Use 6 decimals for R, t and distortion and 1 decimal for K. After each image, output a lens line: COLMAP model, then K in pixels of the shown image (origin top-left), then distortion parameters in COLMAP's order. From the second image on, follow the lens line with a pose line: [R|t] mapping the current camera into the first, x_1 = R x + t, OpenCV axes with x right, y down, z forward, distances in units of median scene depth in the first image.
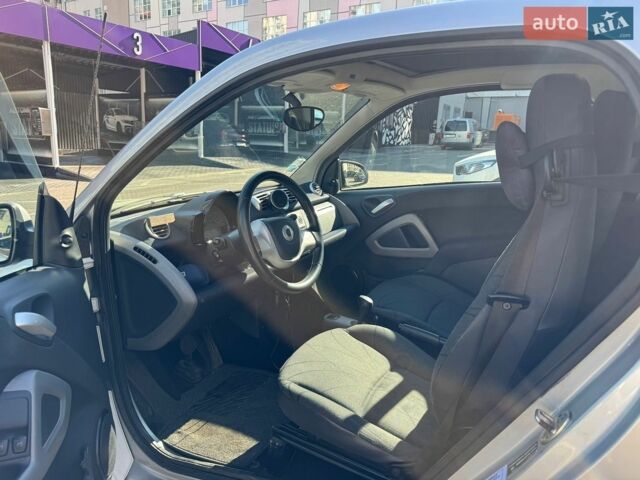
lens RADIAL K [[459.2, 0, 320.0], [0, 459.2, 240.0], [0, 0, 1]] dist [0.164231, -0.239960]
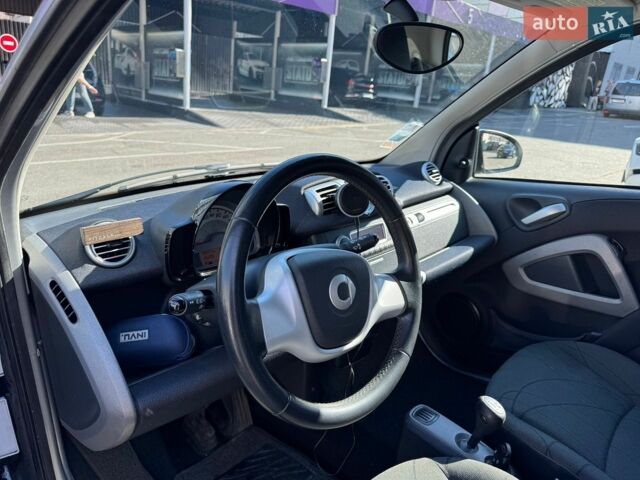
lens RADIAL K [[464.1, 0, 313.0], [0, 464.1, 243.1], [0, 0, 1]] dist [0.029200, -0.042588]
pose [[0.957791, 0.139147, -0.251543, 0.008308], [-0.112814, 0.986785, 0.116309, -0.072598], [0.264403, -0.083022, 0.960832, 0.342393]]
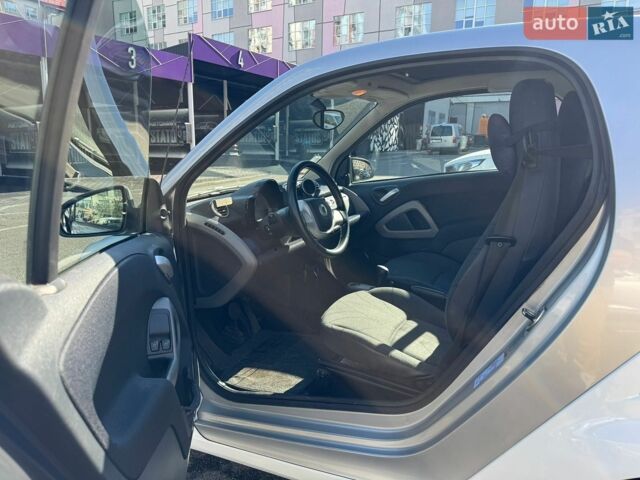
lens RADIAL K [[459.2, 0, 320.0], [0, 459.2, 240.0], [0, 0, 1]] dist [0.164231, -0.239960]
pose [[0.999373, -0.027133, 0.022769, -0.068680], [0.027521, 0.999478, -0.016918, 0.054493], [-0.022298, 0.017534, 0.999598, -0.156043]]
